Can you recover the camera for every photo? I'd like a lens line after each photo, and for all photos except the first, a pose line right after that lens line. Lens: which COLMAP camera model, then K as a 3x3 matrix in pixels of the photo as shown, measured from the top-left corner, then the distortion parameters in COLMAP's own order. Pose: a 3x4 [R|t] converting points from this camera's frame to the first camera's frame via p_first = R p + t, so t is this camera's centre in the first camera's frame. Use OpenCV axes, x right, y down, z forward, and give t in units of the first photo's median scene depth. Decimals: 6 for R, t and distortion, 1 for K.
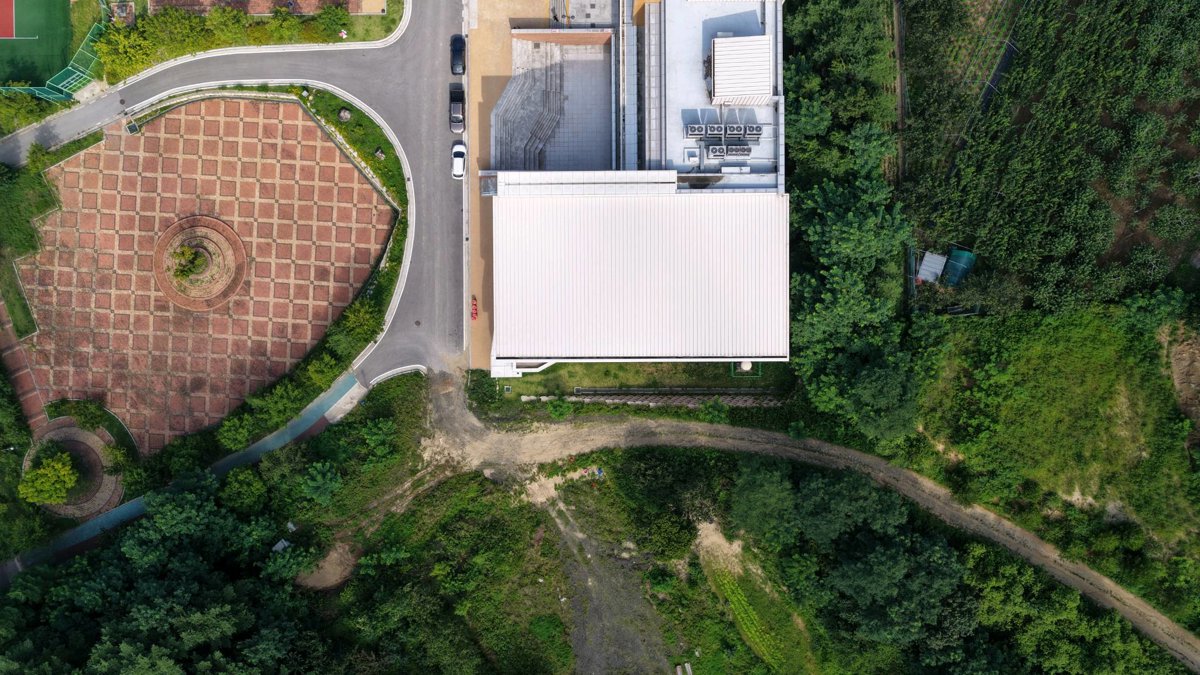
lens RADIAL K [[990.5, 0, 599.7], [0, 990.5, 342.0], [0, 0, 1]] dist [-0.014796, 0.039315]
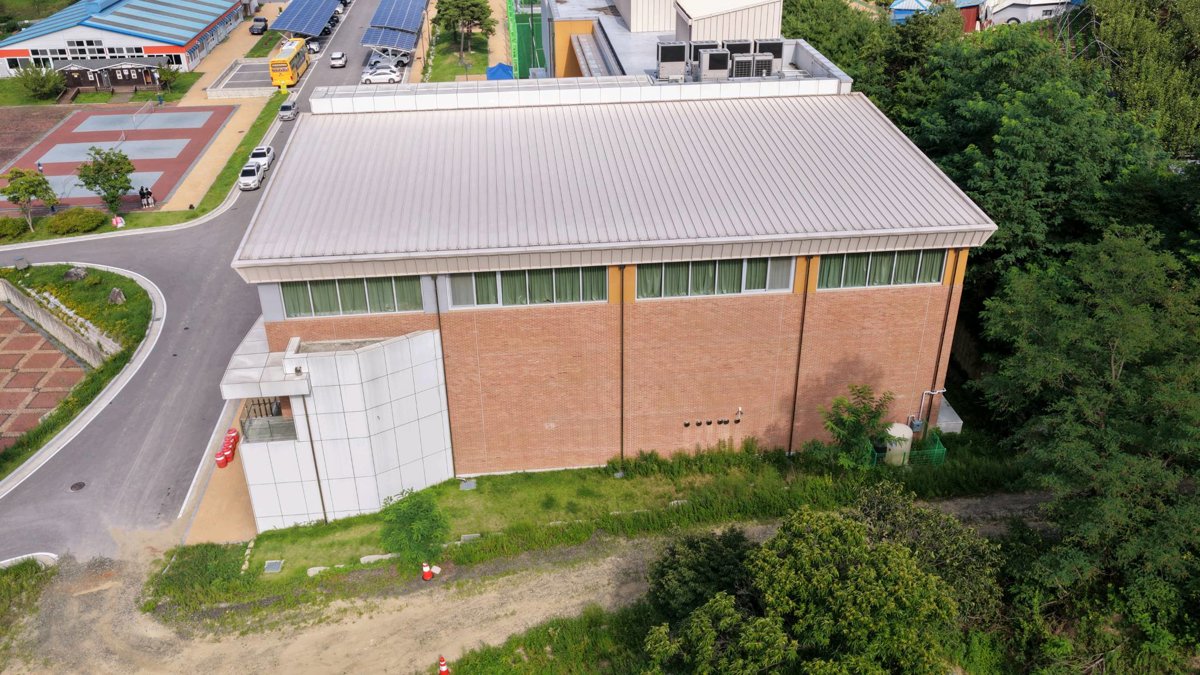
lens RADIAL K [[990.5, 0, 599.7], [0, 990.5, 342.0], [0, 0, 1]] dist [-0.014796, 0.039315]
pose [[0.995282, -0.047330, 0.084695, -0.002249], [0.097023, 0.486238, -0.868424, 0.318448], [-0.000080, 0.872544, 0.488536, 0.731697]]
